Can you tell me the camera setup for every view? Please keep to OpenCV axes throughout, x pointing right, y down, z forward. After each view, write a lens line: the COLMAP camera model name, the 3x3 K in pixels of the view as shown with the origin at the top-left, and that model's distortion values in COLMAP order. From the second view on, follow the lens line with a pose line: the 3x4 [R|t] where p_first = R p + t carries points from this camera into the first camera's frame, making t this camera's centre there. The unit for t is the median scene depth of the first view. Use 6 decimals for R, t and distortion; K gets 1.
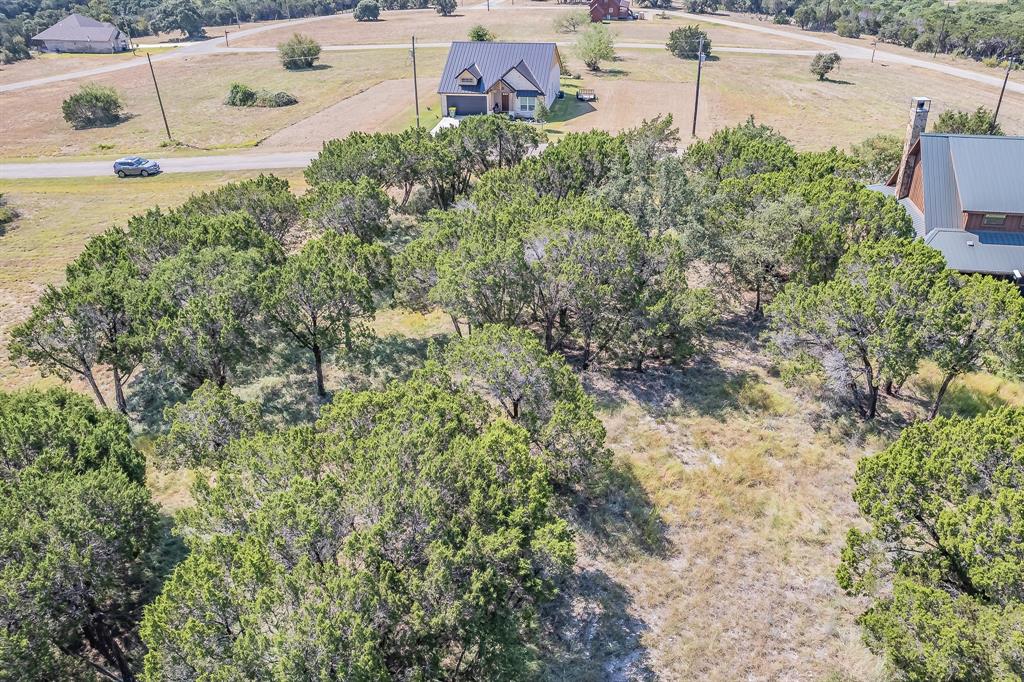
lens RADIAL K [[795.5, 0, 516.4], [0, 795.5, 344.5], [0, 0, 1]] dist [-0.089888, 0.099425]
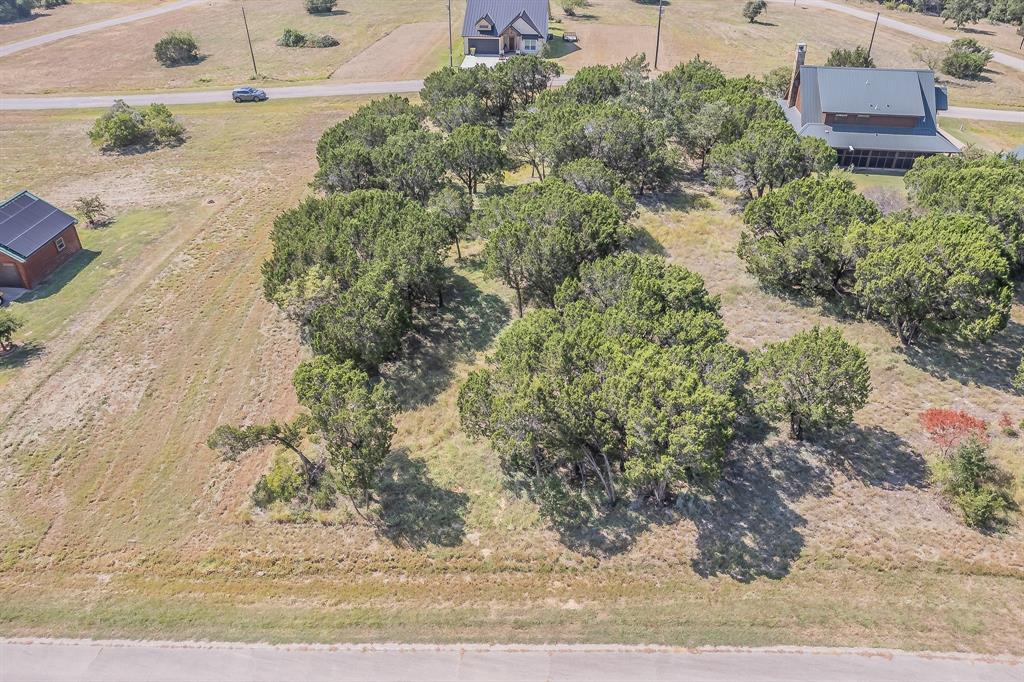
lens RADIAL K [[795.5, 0, 513.1], [0, 795.5, 340.4], [0, 0, 1]] dist [-0.089888, 0.099425]
pose [[0.997772, -0.028207, 0.060456, -0.117491], [0.023792, 0.997081, 0.072542, 0.100947], [-0.062325, -0.070942, 0.995531, -0.376810]]
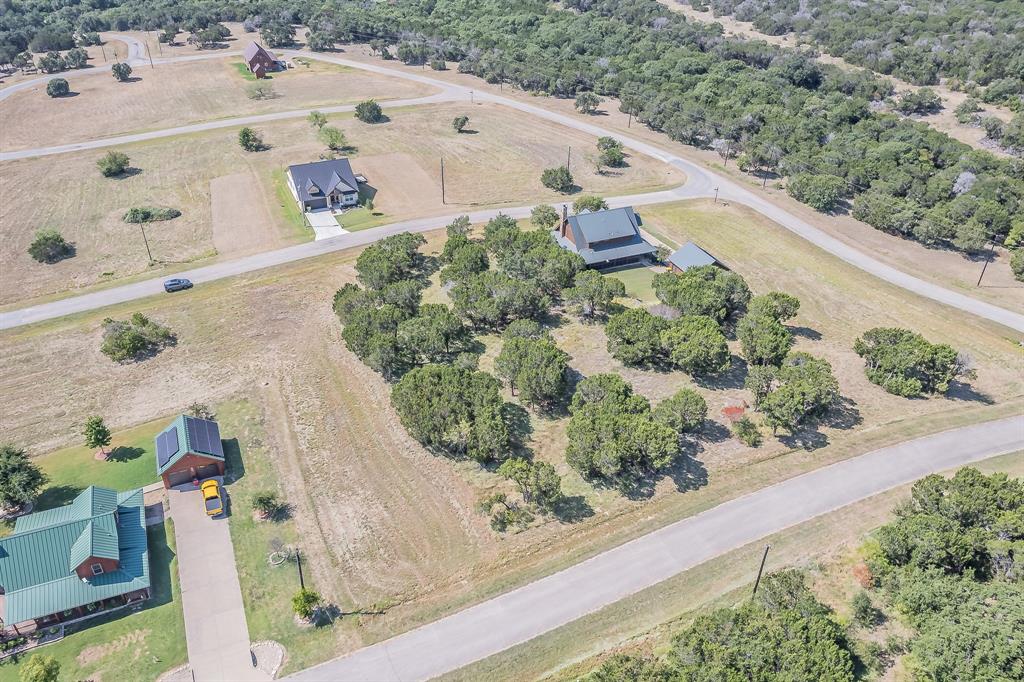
lens RADIAL K [[795.5, 0, 506.9], [0, 795.5, 339.9], [0, 0, 1]] dist [-0.089888, 0.099425]
pose [[0.847166, -0.265711, 0.460117, -0.656153], [0.232268, 0.964050, 0.129073, -0.152502], [-0.477872, -0.002476, 0.878426, -0.841699]]
